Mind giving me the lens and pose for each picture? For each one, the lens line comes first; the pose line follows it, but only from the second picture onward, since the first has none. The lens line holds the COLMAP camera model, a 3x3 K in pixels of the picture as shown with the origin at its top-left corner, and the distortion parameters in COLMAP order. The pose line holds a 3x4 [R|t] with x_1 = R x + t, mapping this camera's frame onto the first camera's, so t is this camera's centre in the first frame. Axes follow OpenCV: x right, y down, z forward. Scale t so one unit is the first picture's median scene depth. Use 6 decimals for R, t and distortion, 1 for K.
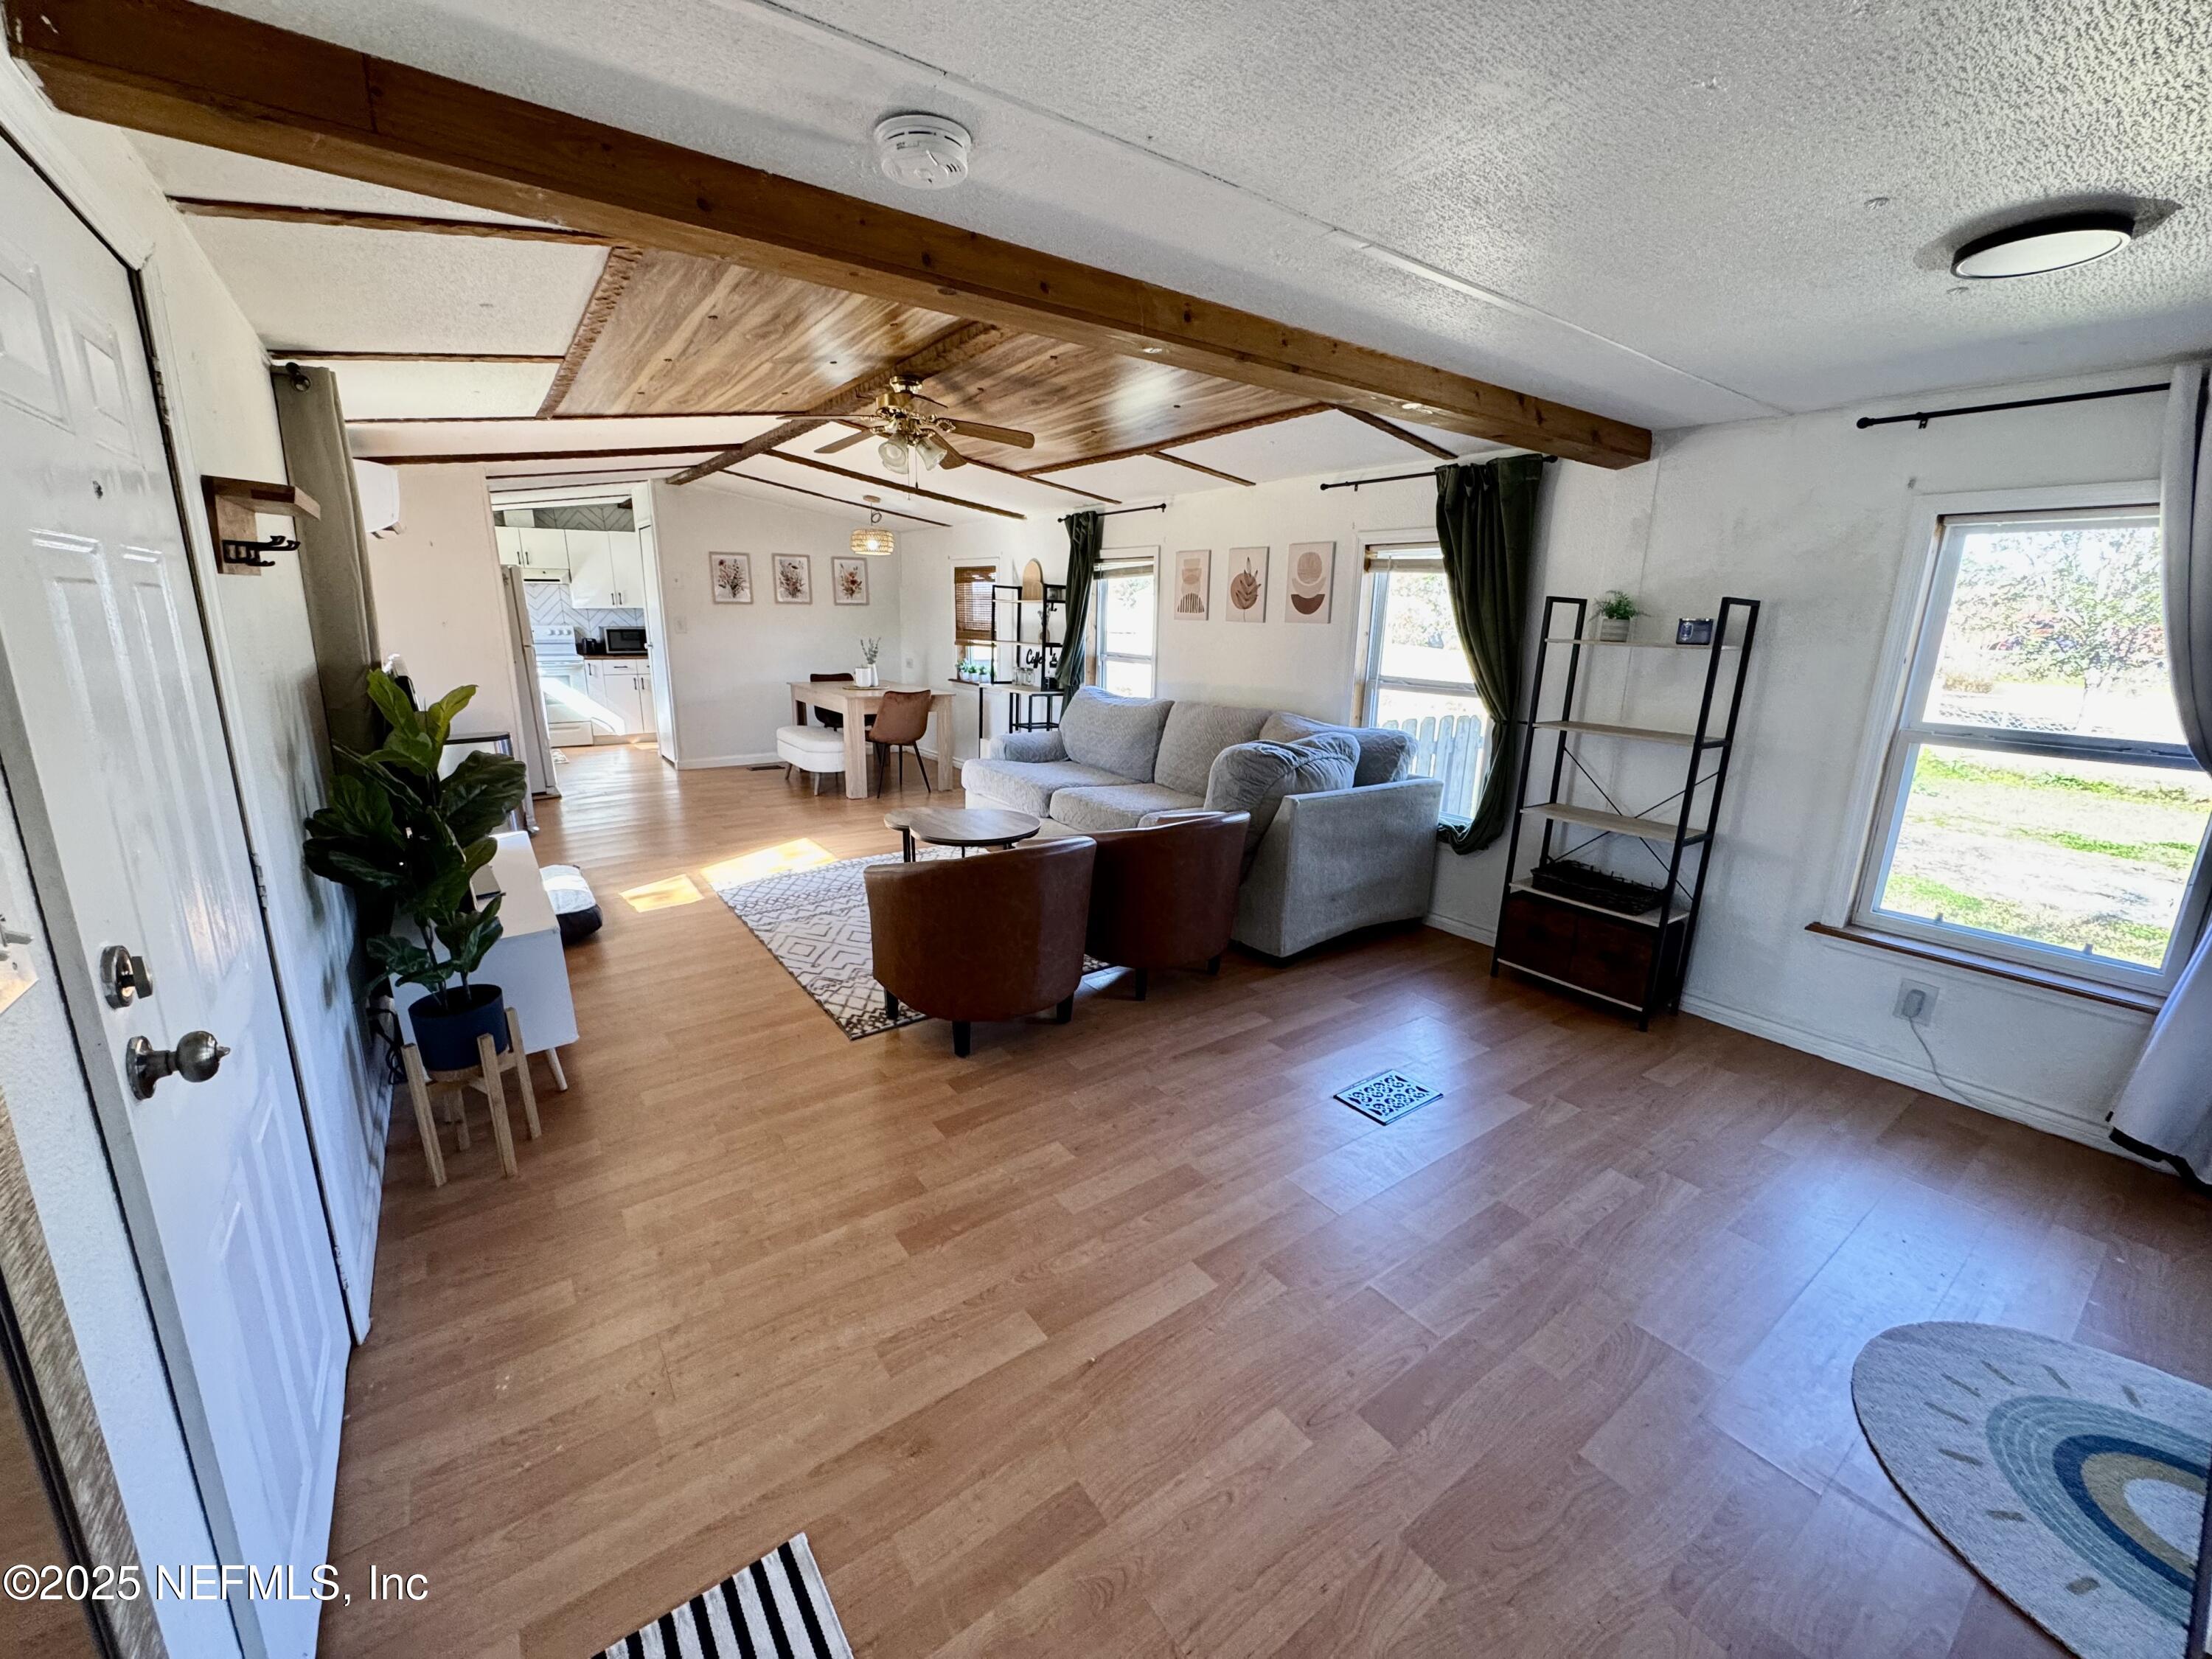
lens RADIAL K [[883.4, 0, 1110.6], [0, 883.4, 829.0], [0, 0, 1]] dist [-0.003117, -0.000106]
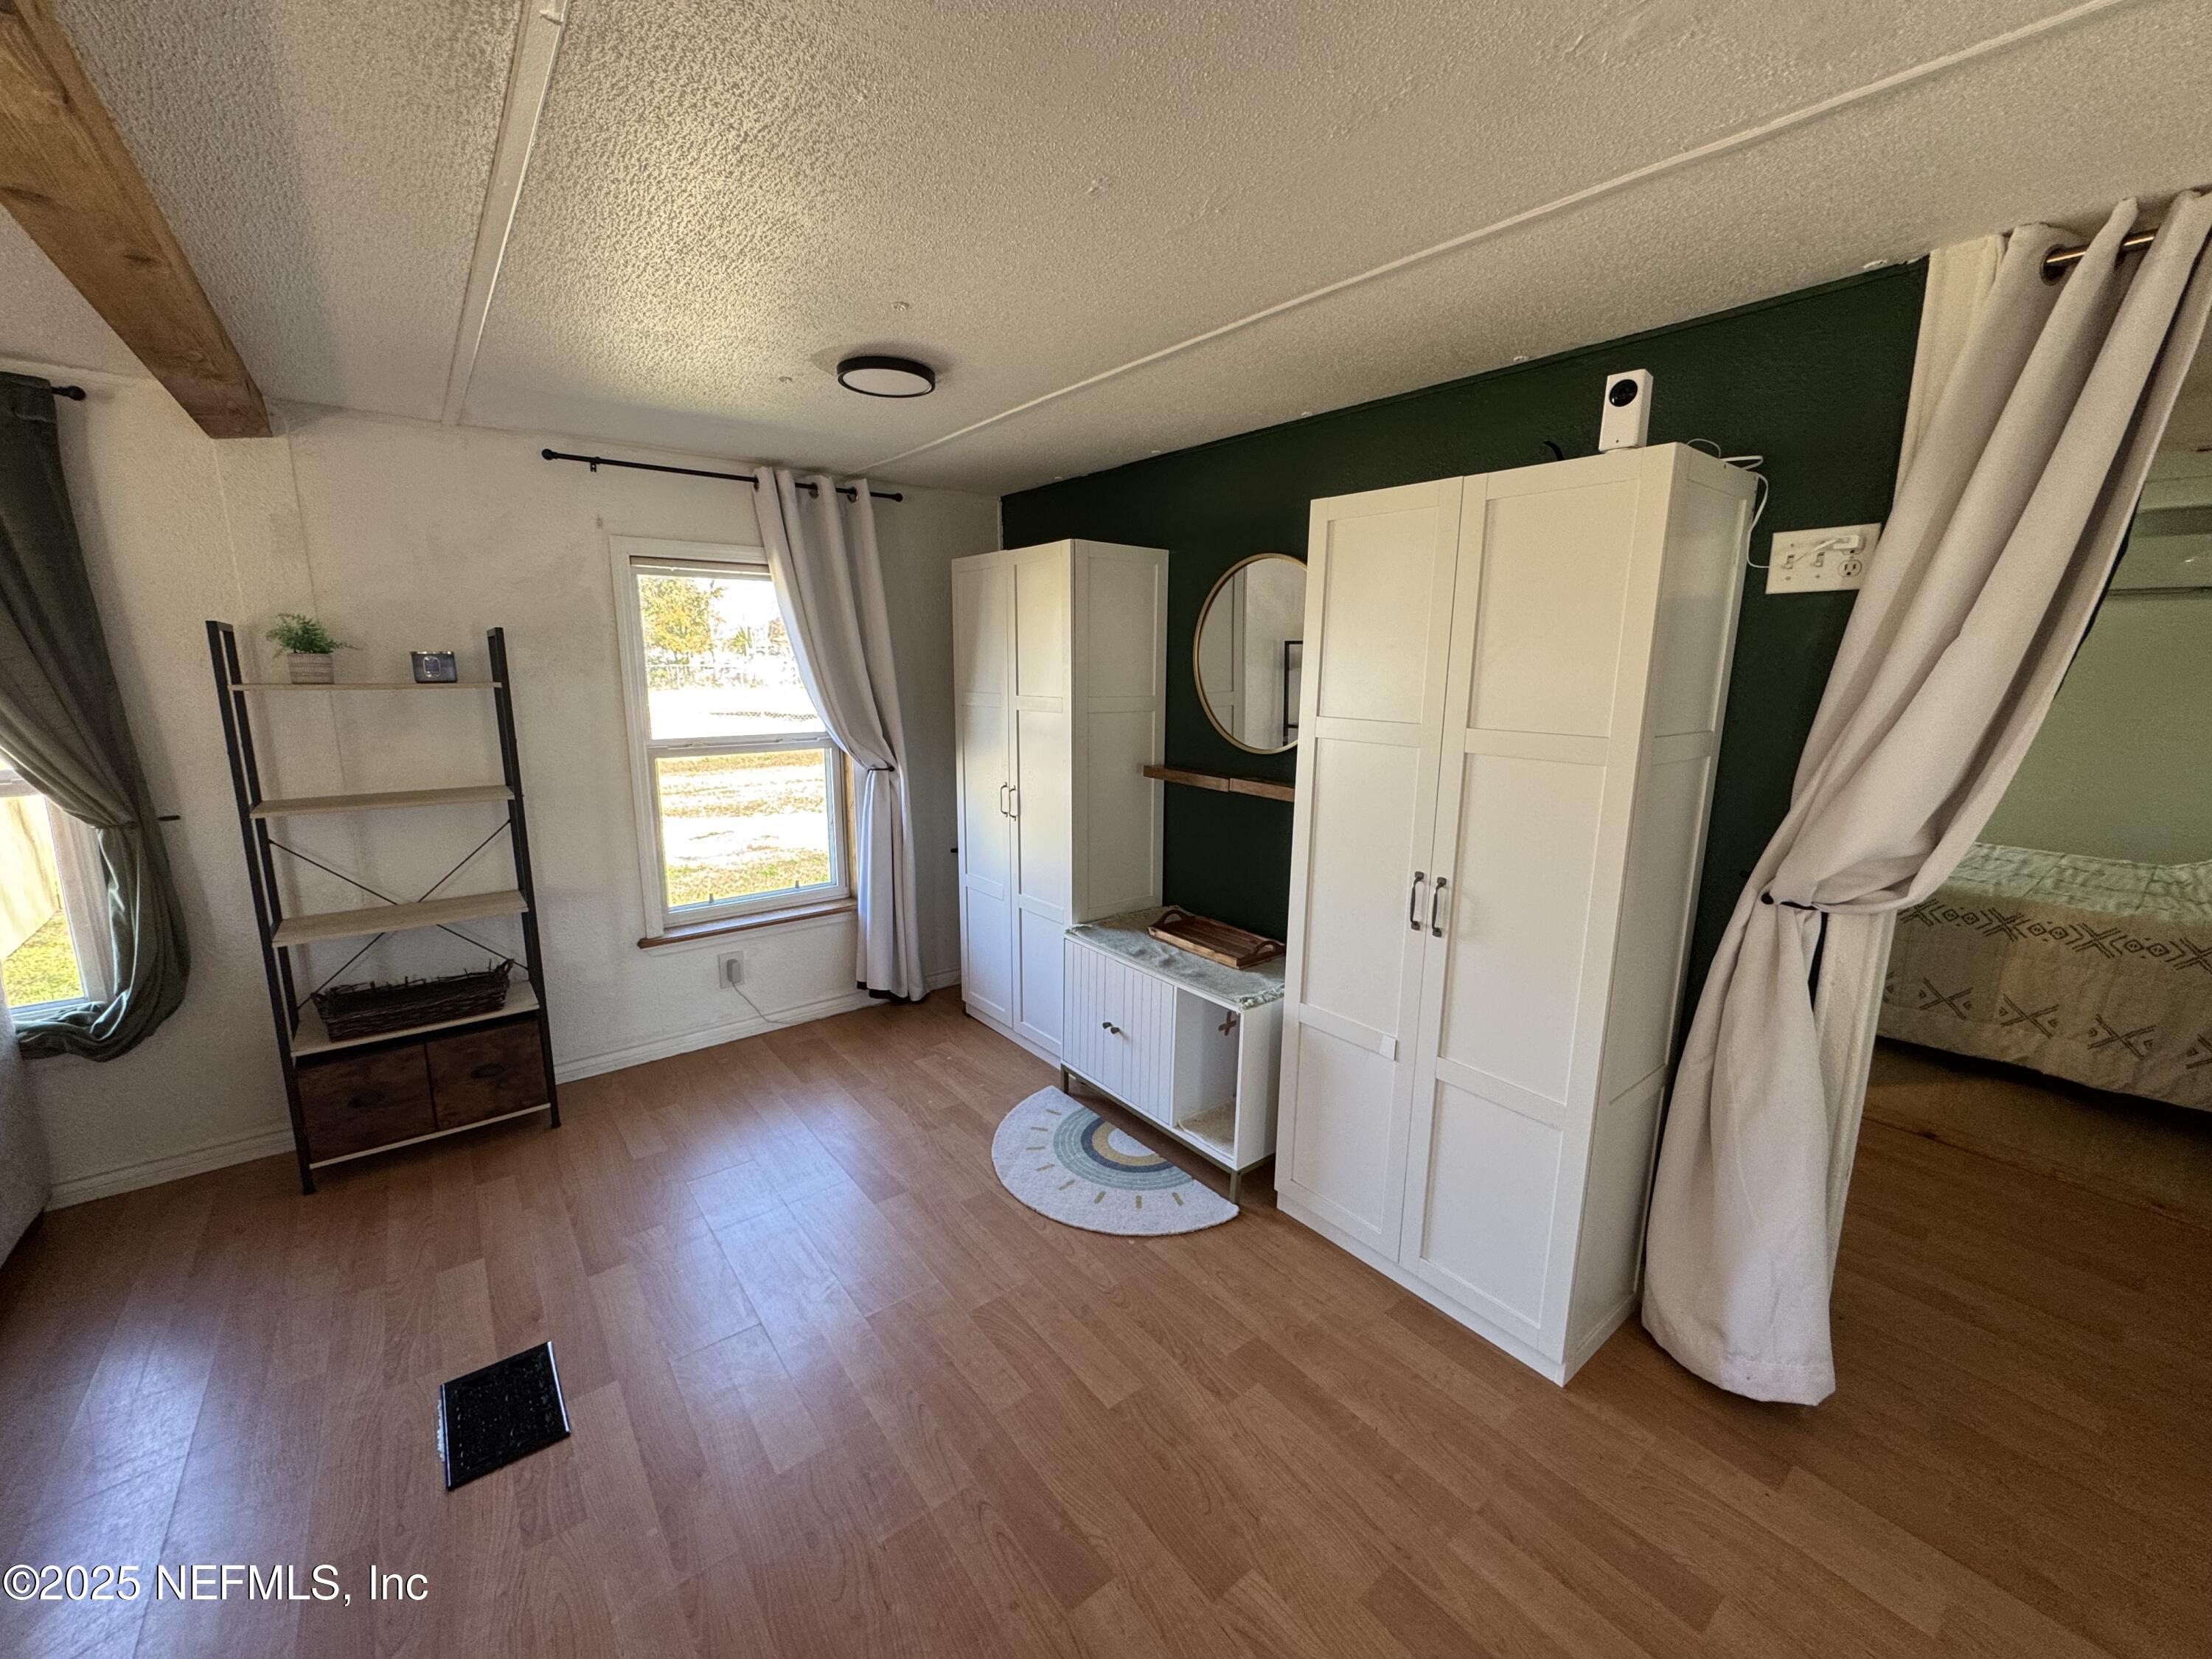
lens RADIAL K [[883.4, 0, 1099.4], [0, 883.4, 829.5], [0, 0, 1]] dist [-0.003117, -0.000106]
pose [[-0.032751, -0.215891, 0.975868, -0.203984], [0.231731, 0.948145, 0.217535, -0.117191], [-0.972228, 0.233263, 0.018976, 0.423369]]
